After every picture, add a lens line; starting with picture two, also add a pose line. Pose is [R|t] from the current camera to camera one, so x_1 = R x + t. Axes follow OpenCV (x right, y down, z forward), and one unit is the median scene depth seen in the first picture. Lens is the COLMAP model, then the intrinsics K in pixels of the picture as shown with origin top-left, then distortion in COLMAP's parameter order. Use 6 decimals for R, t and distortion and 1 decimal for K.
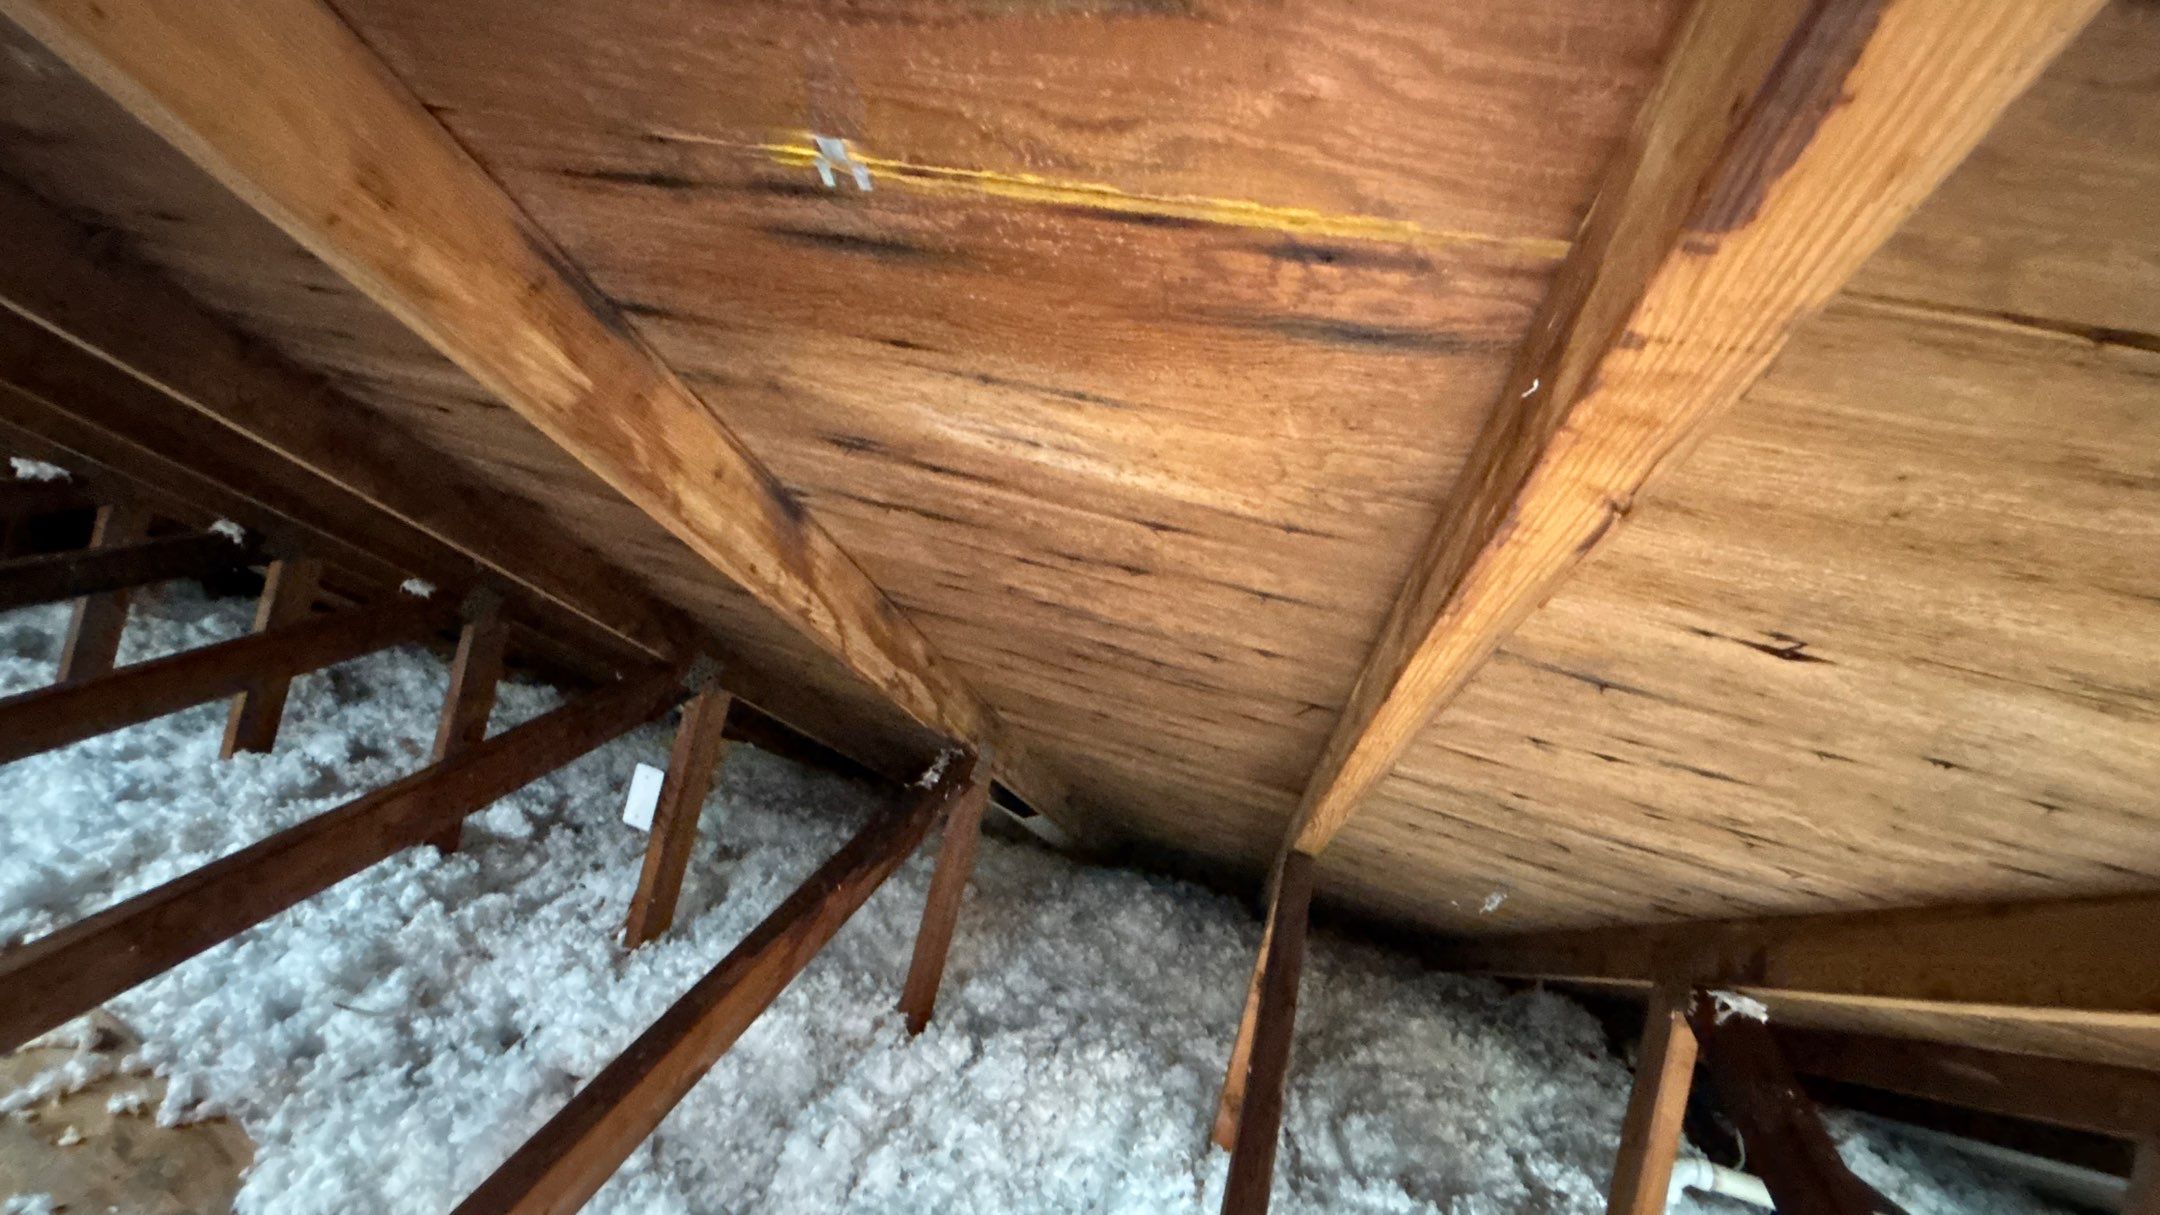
lens RADIAL K [[873.0, 0, 1085.7], [0, 873.0, 604.7], [0, 0, 1]] dist [-0.001751, -0.001601]
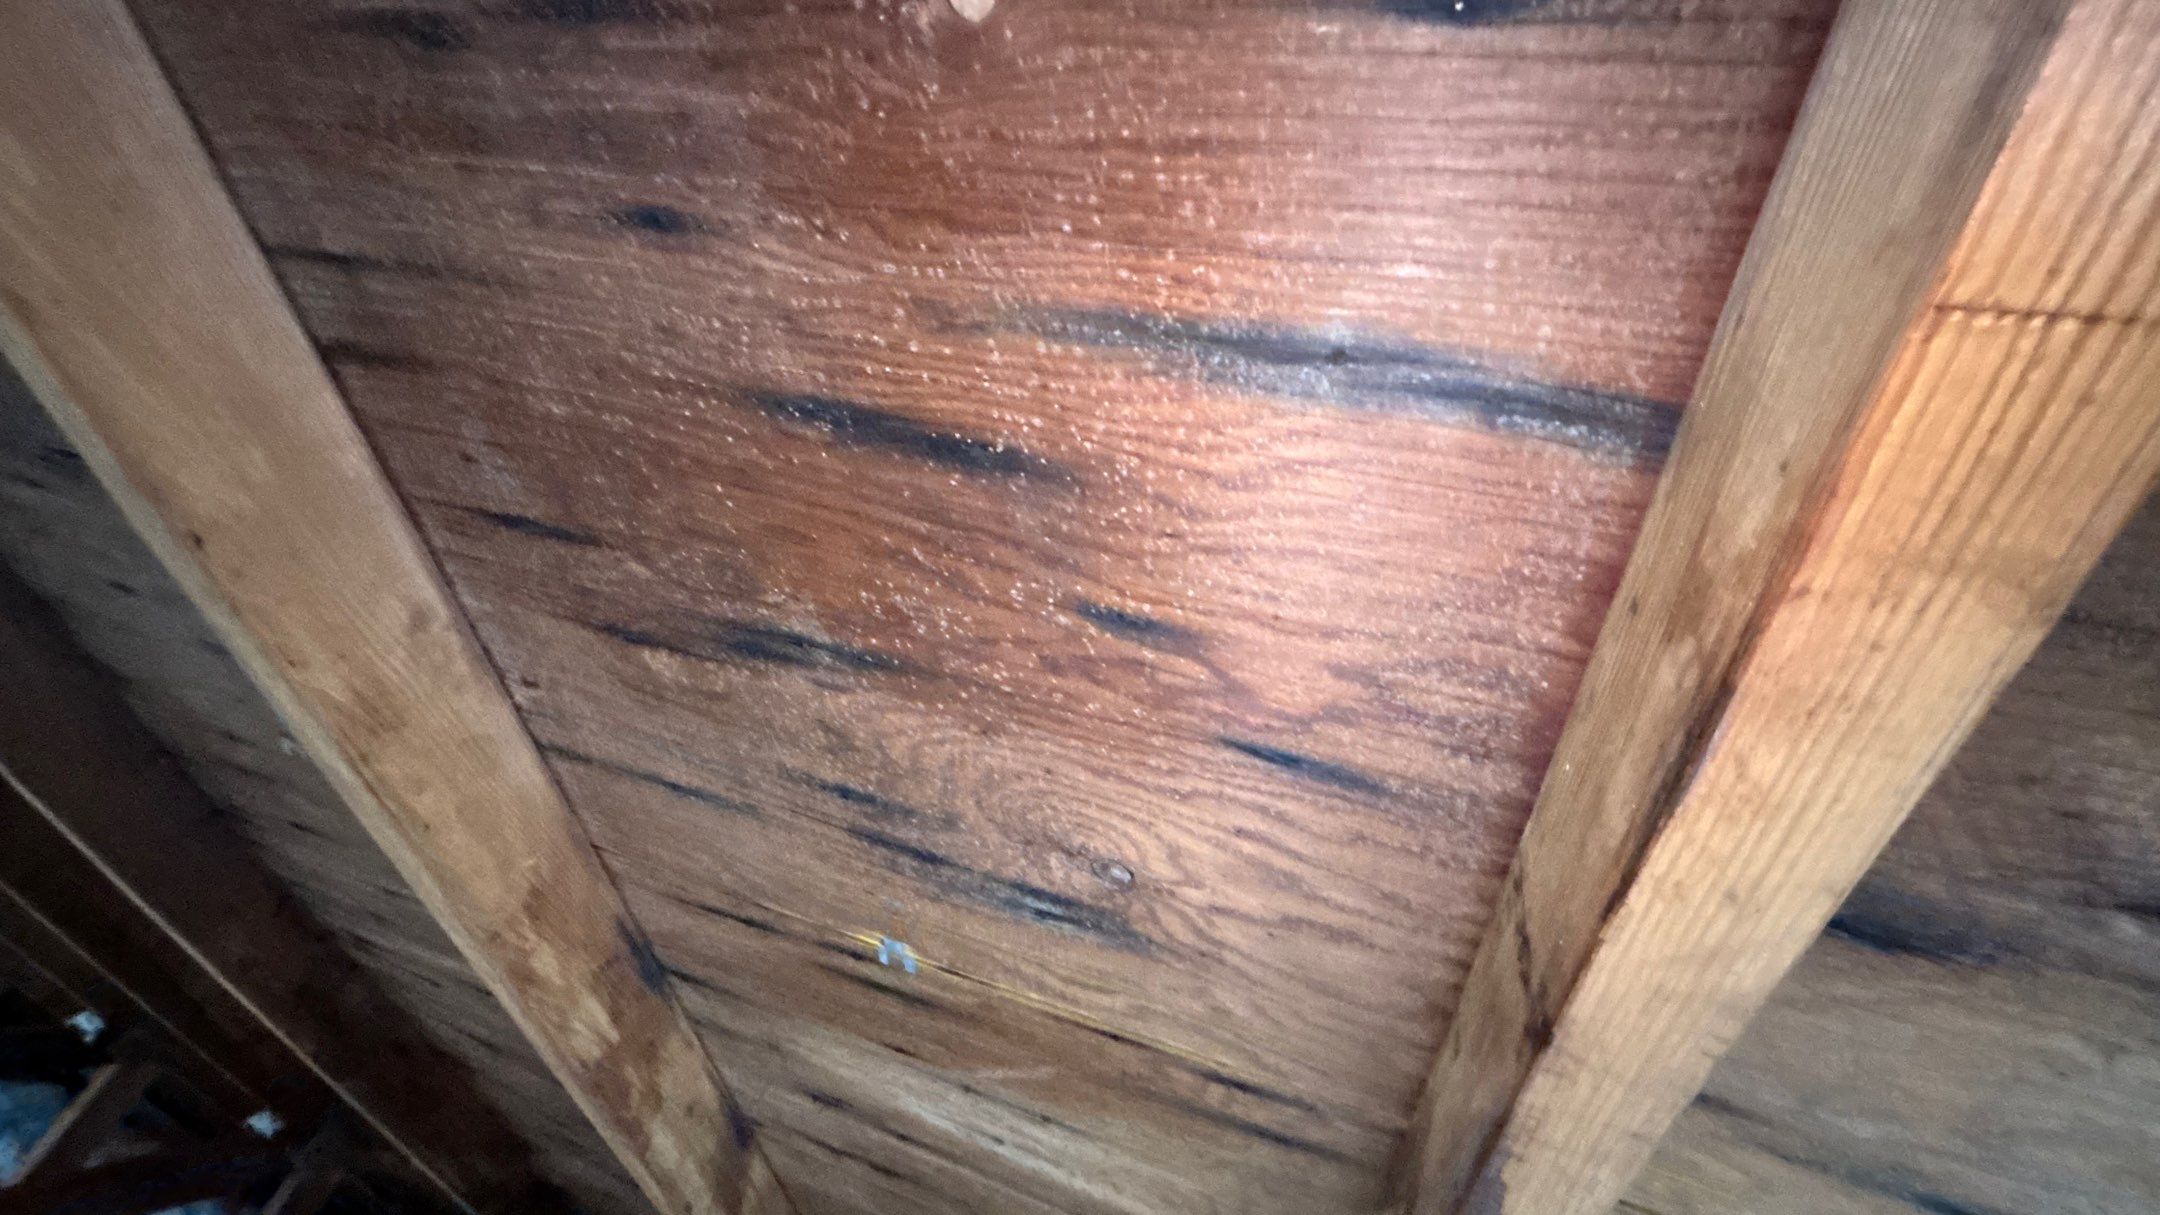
lens RADIAL K [[873.0, 0, 1084.1], [0, 873.0, 609.8], [0, 0, 1]] dist [-0.001751, -0.001601]
pose [[0.993354, 0.111633, 0.028030, -0.056988], [-0.079232, 0.839866, -0.536981, -0.164818], [-0.083486, 0.531191, 0.843129, -0.324834]]
